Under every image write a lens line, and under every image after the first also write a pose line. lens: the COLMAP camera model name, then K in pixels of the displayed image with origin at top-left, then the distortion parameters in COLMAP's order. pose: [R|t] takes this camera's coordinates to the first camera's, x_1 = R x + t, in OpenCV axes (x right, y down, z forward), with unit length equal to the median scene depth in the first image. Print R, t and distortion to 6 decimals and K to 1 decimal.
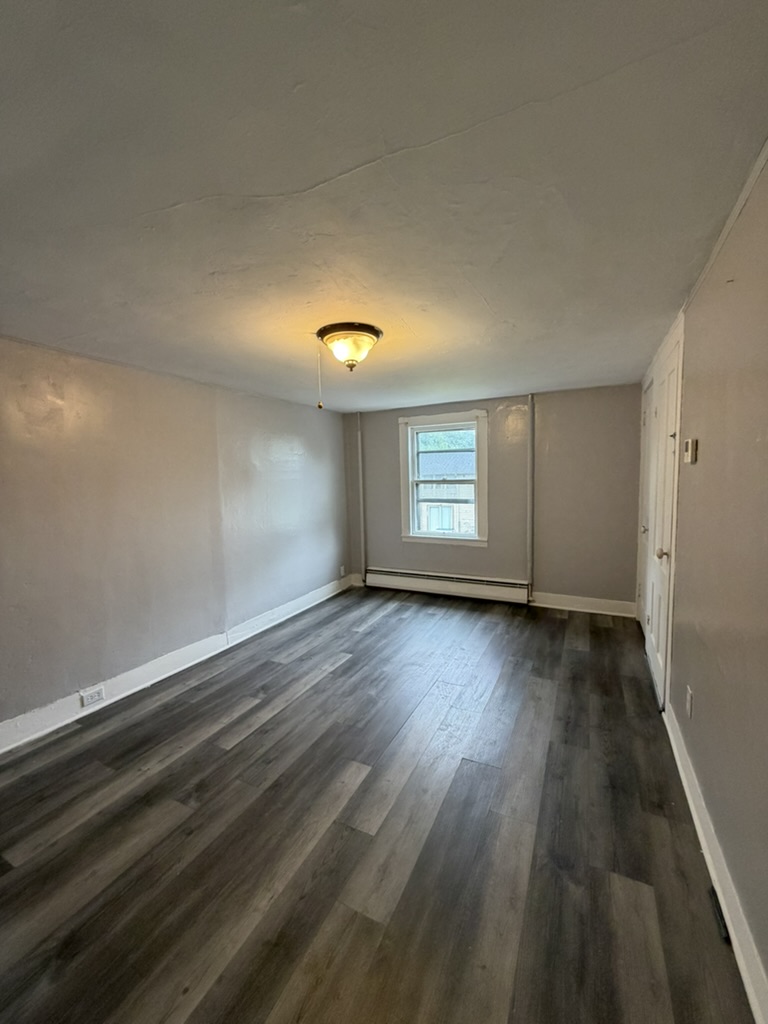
lens RADIAL K [[407.7, 0, 384.0], [0, 407.7, 512.0], [0, 0, 1]] dist [-0.000083, 0.000099]
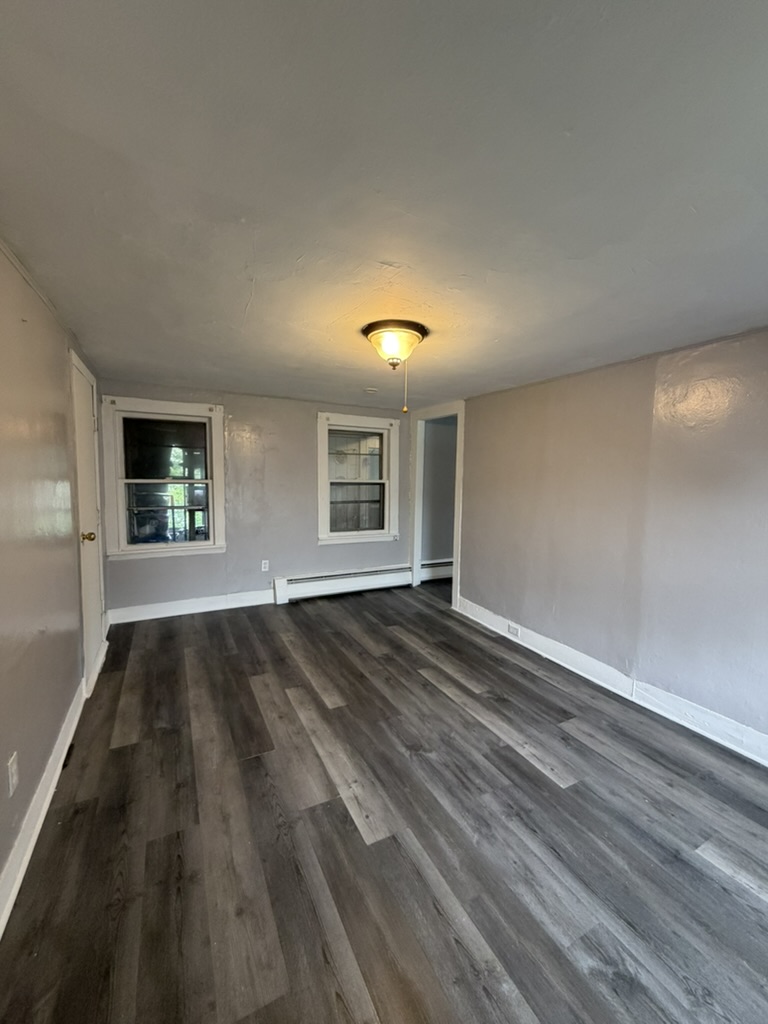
lens RADIAL K [[407.7, 0, 384.0], [0, 407.7, 512.0], [0, 0, 1]] dist [-0.000083, 0.000099]
pose [[-0.582006, 0.088033, -0.808405, 0.708680], [-0.071040, 0.984818, 0.158389, -0.154044], [0.810075, 0.149612, -0.566916, 1.491893]]
